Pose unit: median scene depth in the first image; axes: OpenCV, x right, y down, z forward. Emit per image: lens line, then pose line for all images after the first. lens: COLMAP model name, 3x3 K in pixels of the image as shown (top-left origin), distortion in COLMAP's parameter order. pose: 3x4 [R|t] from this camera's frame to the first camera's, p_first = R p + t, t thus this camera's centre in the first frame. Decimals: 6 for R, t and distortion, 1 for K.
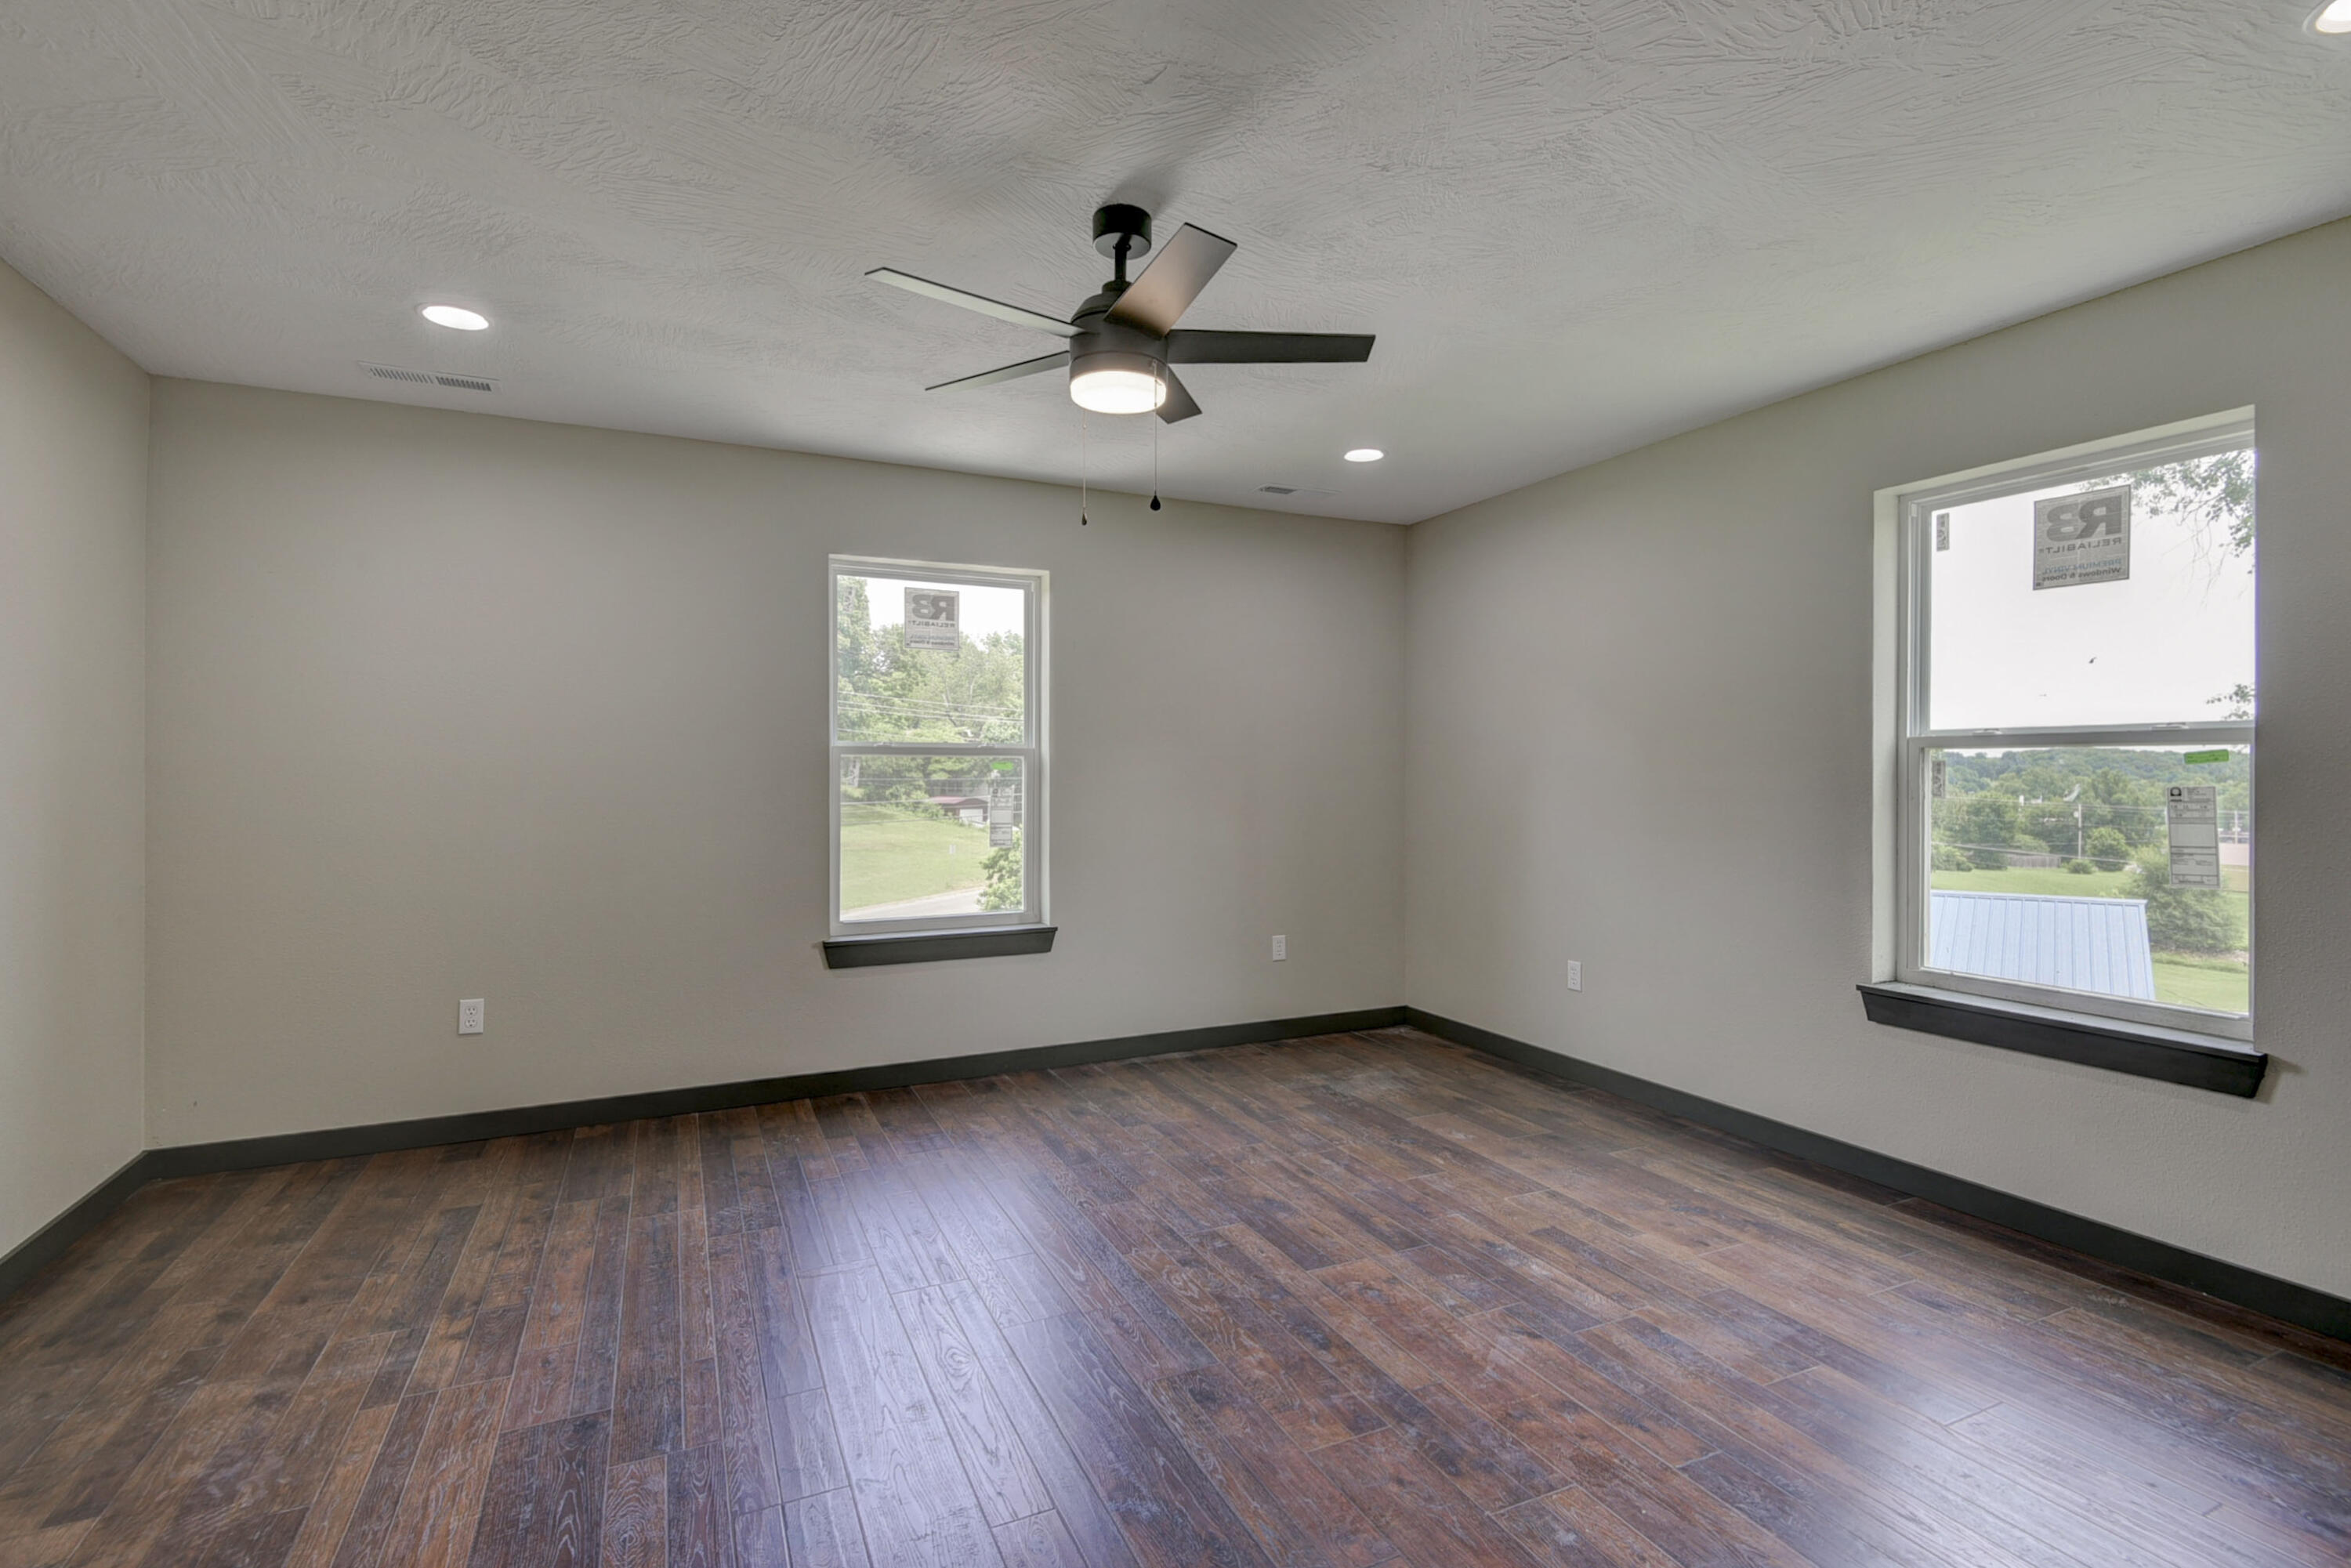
lens RADIAL K [[1106.9, 0, 1204.1], [0, 1106.9, 771.1], [0, 0, 1]] dist [-0.002502, -0.000885]
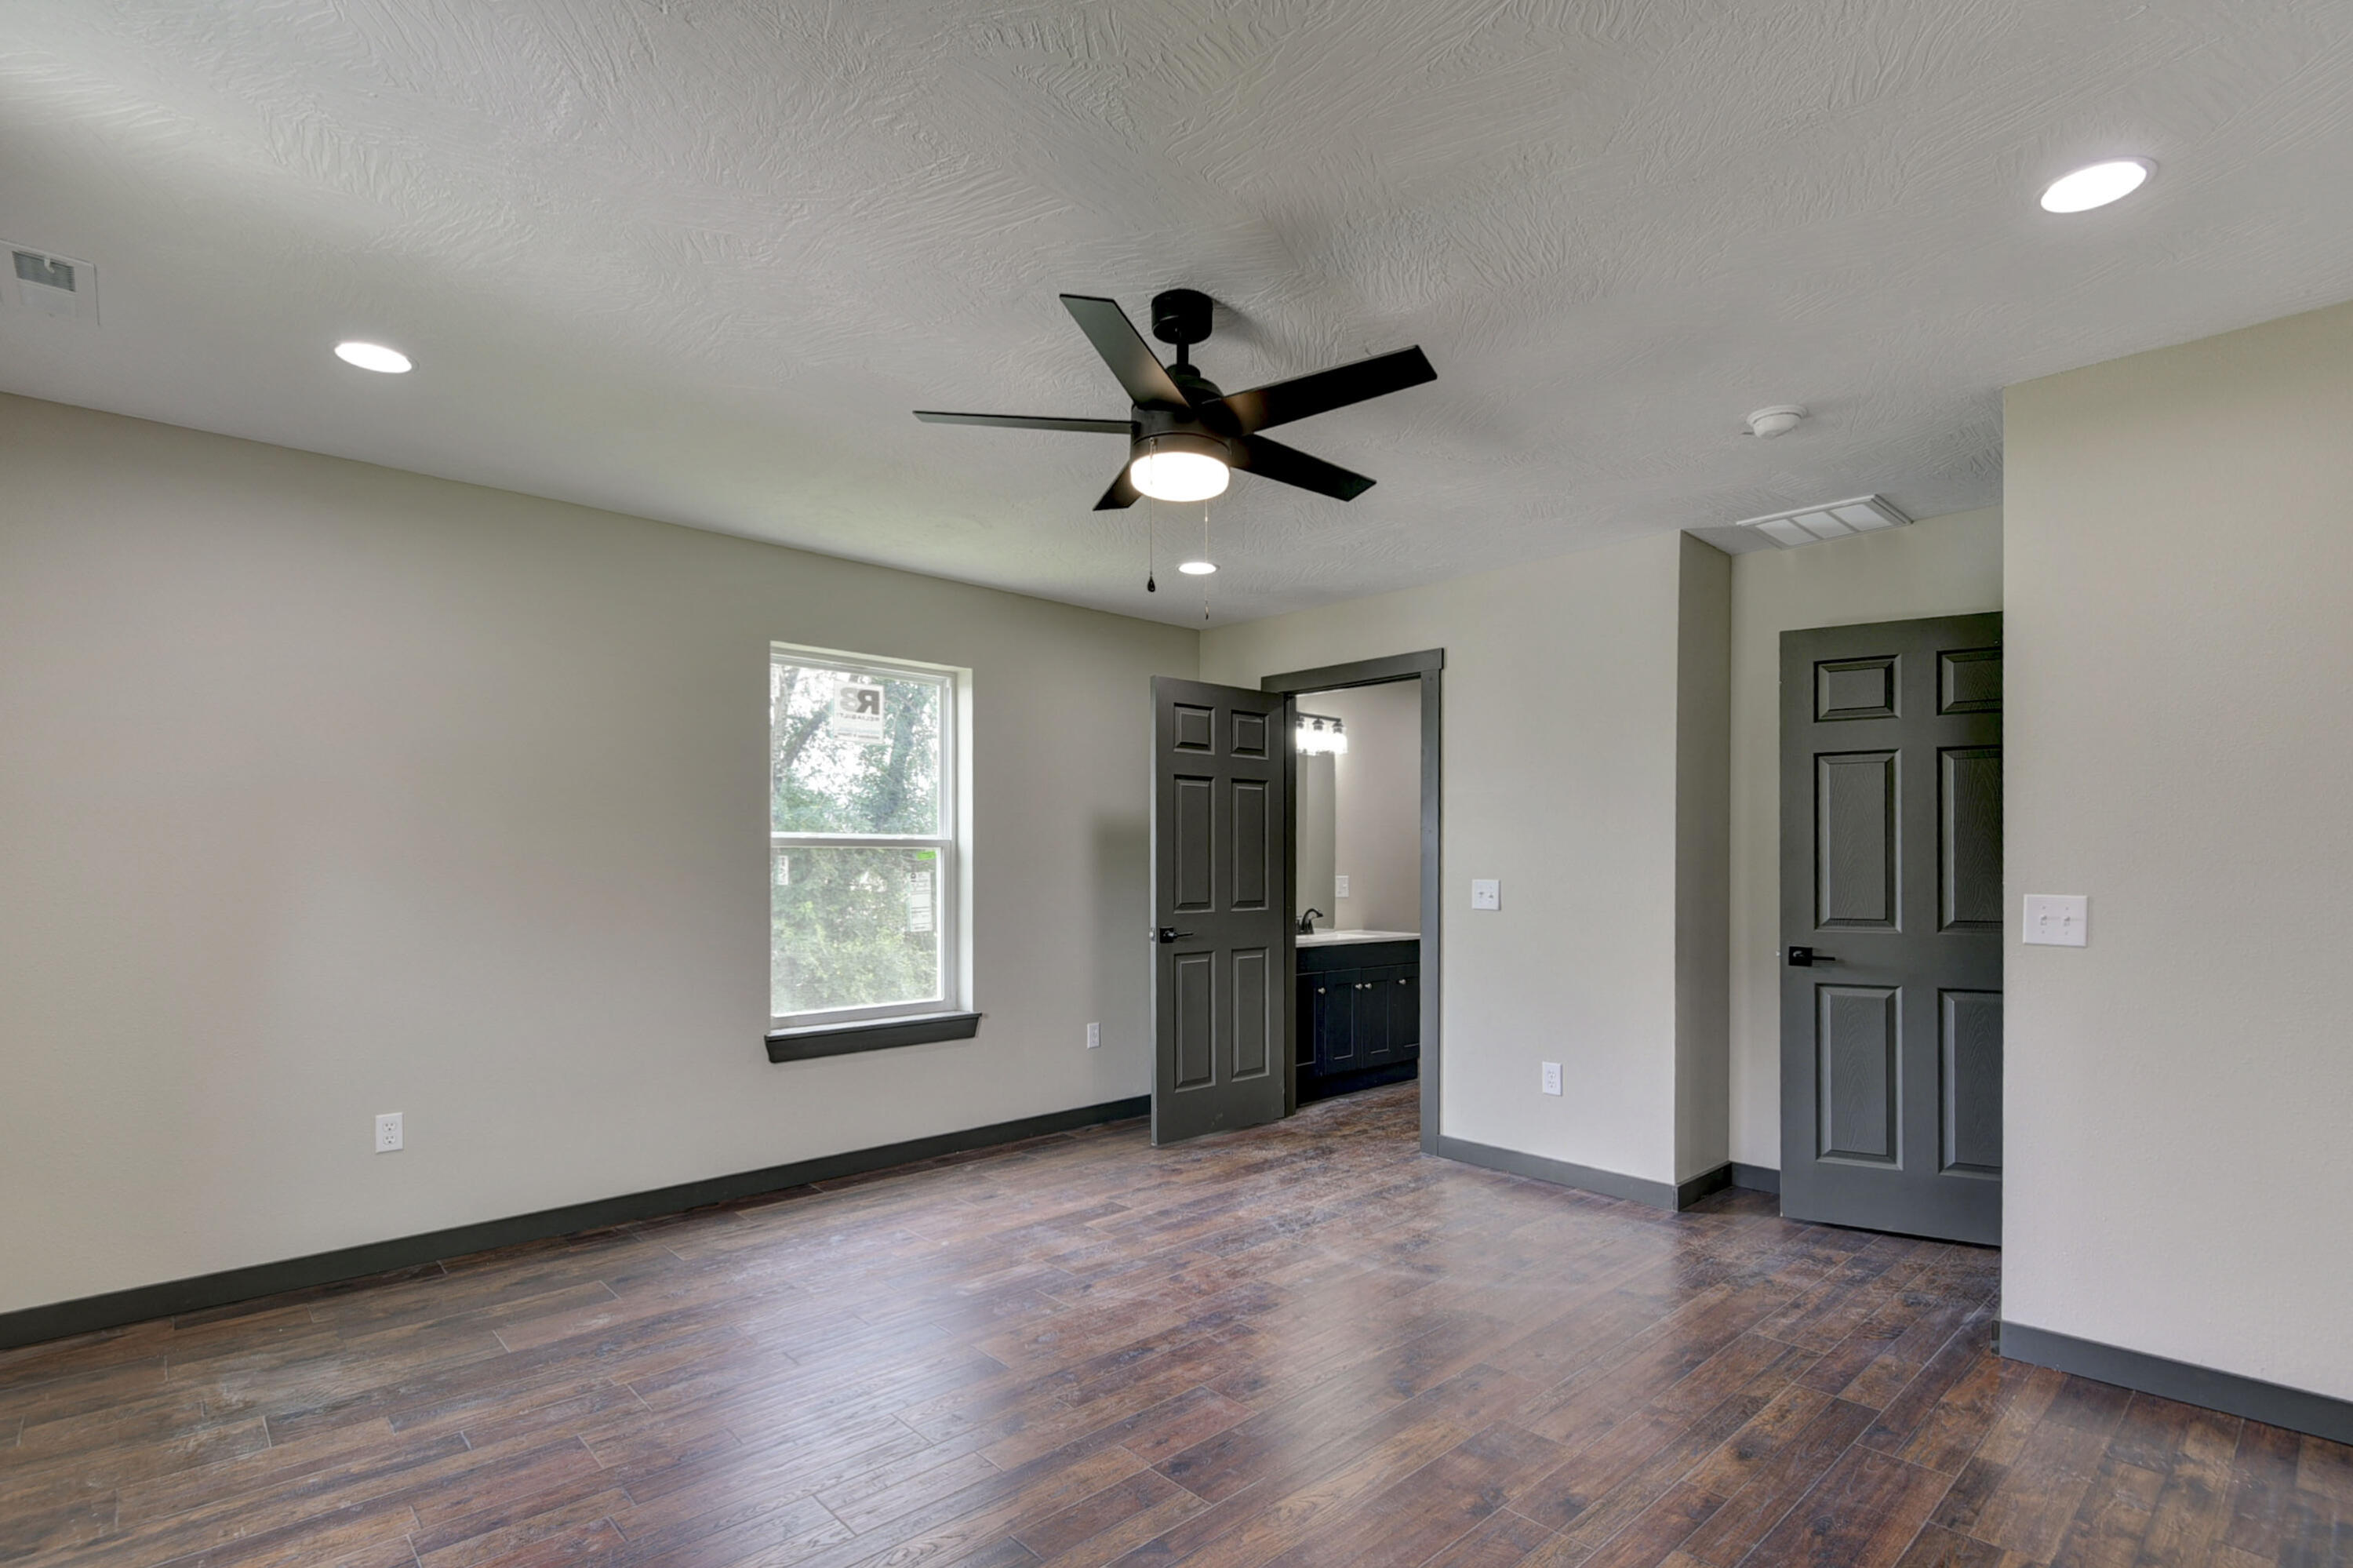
lens RADIAL K [[1108.4, 0, 1177.8], [0, 1108.4, 865.4], [0, 0, 1]] dist [-0.003331, -0.001179]
pose [[-0.288801, -0.006885, 0.957365, -0.946395], [-0.001153, 0.999976, 0.006844, -0.010460], [-0.957389, 0.000873, -0.288802, 1.191825]]
